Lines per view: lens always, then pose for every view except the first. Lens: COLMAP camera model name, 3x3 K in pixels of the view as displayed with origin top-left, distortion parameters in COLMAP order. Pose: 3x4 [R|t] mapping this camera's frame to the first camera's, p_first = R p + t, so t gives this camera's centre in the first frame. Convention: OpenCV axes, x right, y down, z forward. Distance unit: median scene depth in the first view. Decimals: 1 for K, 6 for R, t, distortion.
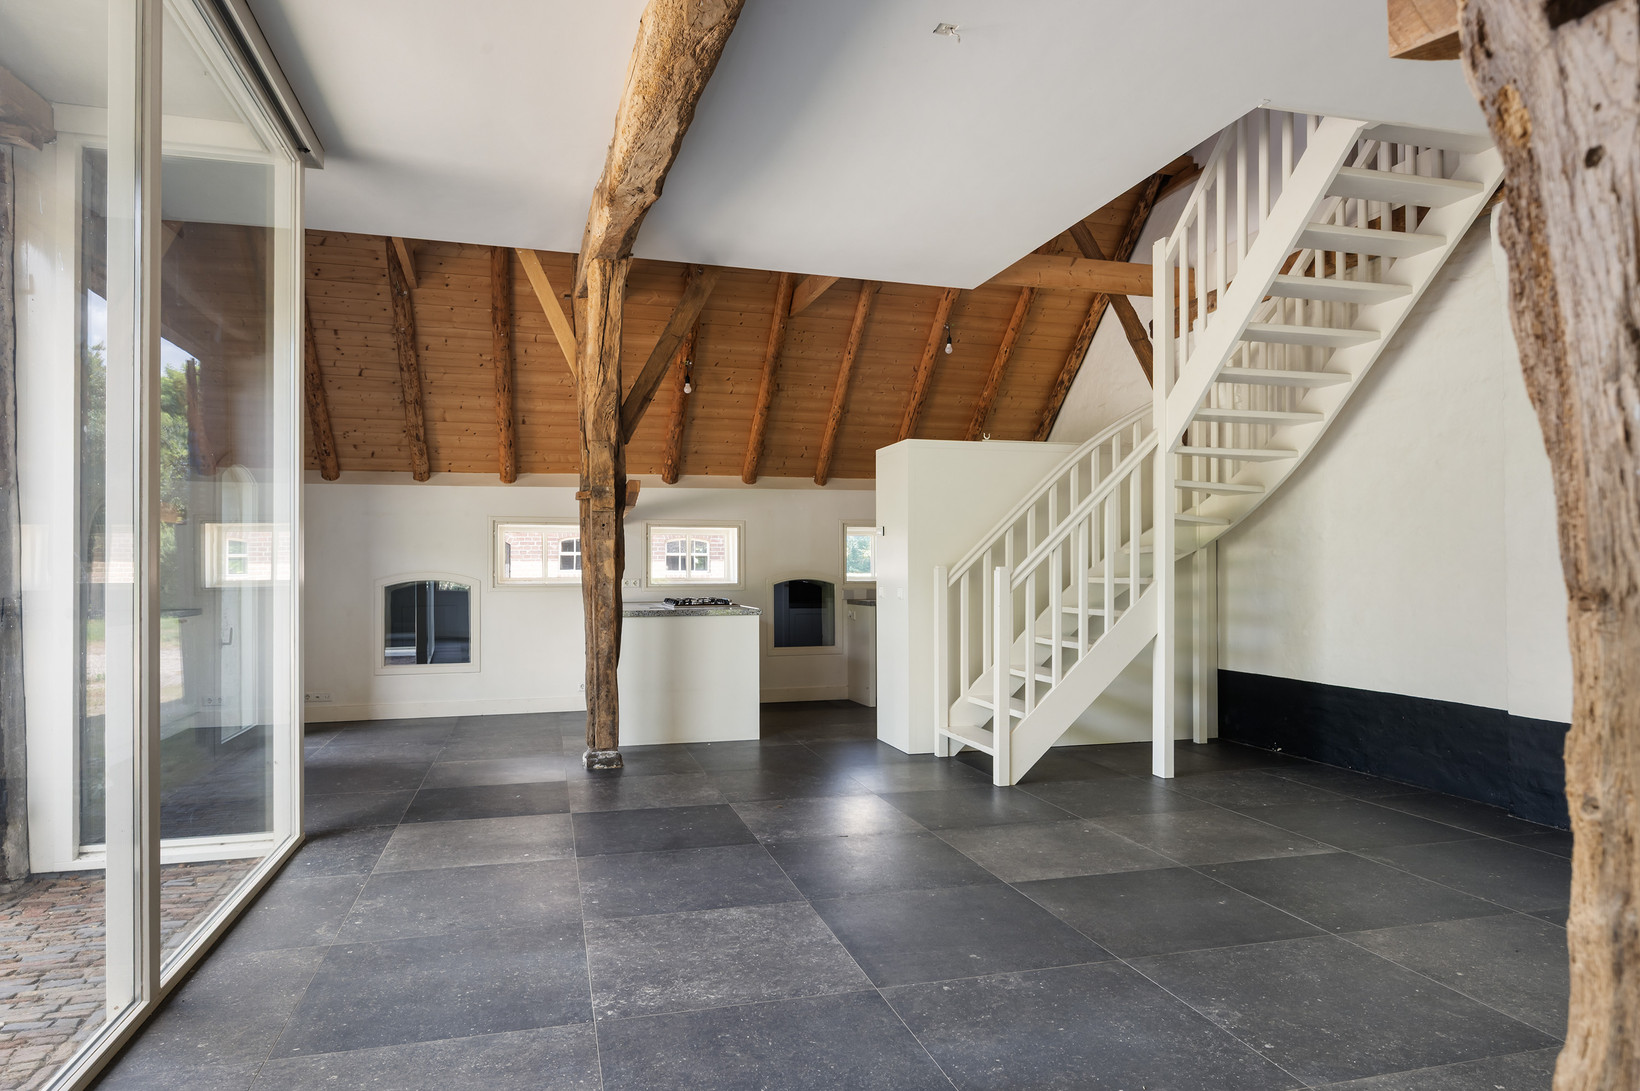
lens RADIAL K [[998.1, 0, 801.9], [0, 998.1, 552.5], [0, 0, 1]] dist [-0.002128, -0.000454]
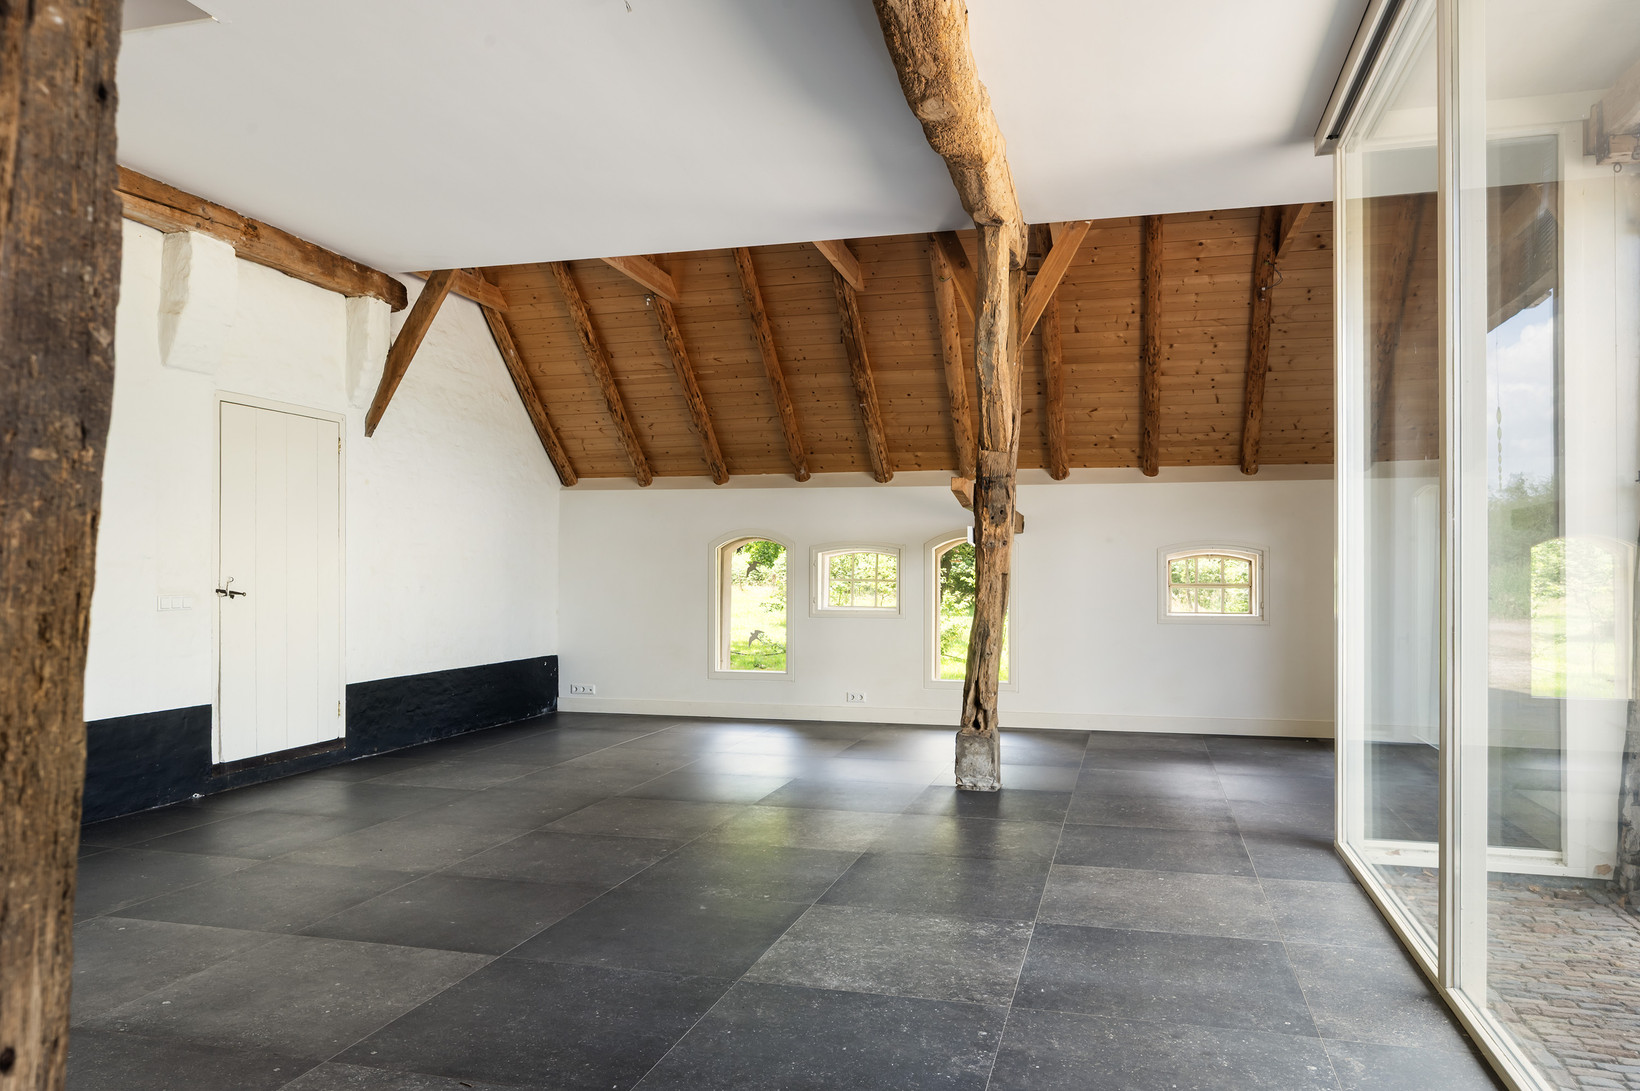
lens RADIAL K [[1134.2, 0, 820.0], [0, 1134.2, 569.4], [0, 0, 1]] dist [-0.001832, 0.000927]
pose [[-0.864683, 0.006343, 0.502279, -0.539643], [-0.004387, 0.999787, -0.020178, 0.034694], [-0.502300, -0.019651, -0.864470, 1.845433]]
